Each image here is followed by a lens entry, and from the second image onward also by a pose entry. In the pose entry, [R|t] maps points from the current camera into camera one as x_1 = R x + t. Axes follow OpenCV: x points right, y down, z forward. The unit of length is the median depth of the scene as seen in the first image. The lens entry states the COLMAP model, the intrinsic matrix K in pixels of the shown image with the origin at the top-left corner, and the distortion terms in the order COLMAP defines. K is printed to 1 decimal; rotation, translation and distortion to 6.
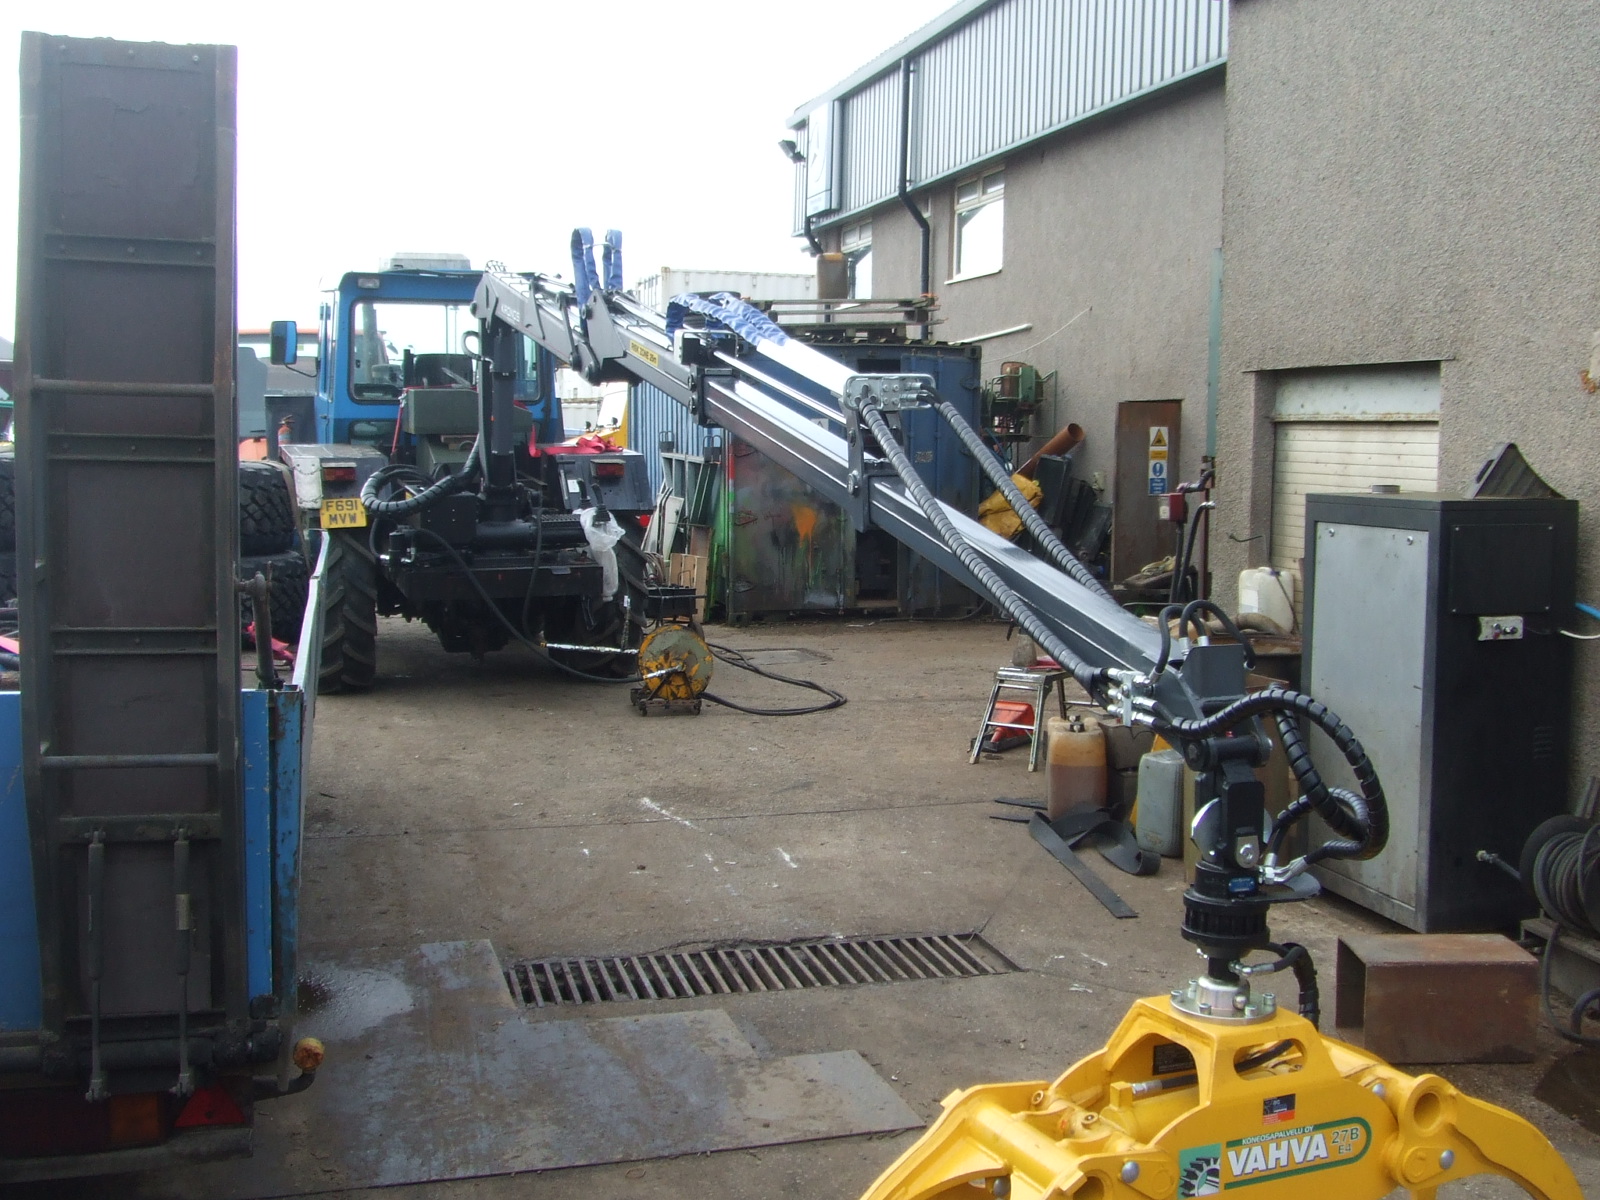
lens RADIAL K [[1726.1, 0, 800.0], [0, 1726.1, 600.0], [0, 0, 1]] dist [-0.071885, 0.013632]
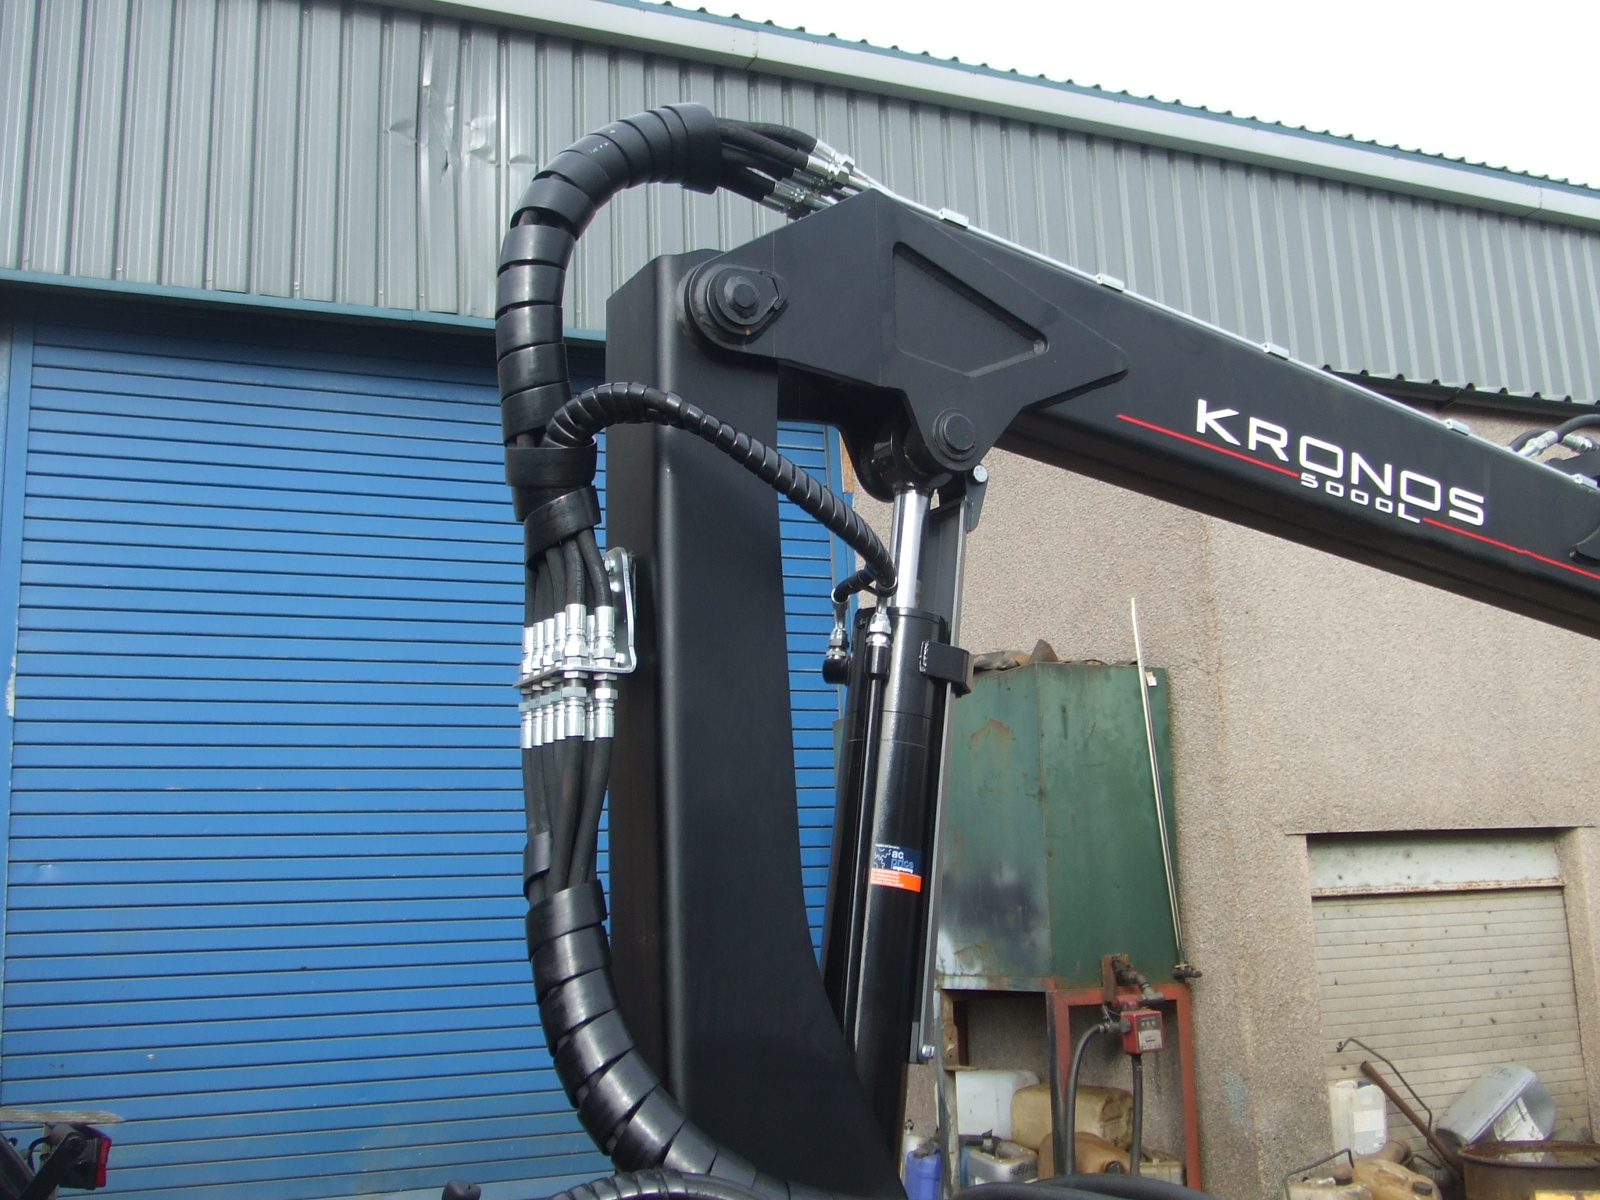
lens RADIAL K [[1726.1, 0, 800.0], [0, 1726.1, 600.0], [0, 0, 1]] dist [-0.071885, 0.013632]
pose [[-0.171538, 0.188361, 0.967003, -0.528172], [0.135573, 0.976727, -0.166205, -0.150409], [-0.975805, 0.102589, -0.193083, 1.485230]]
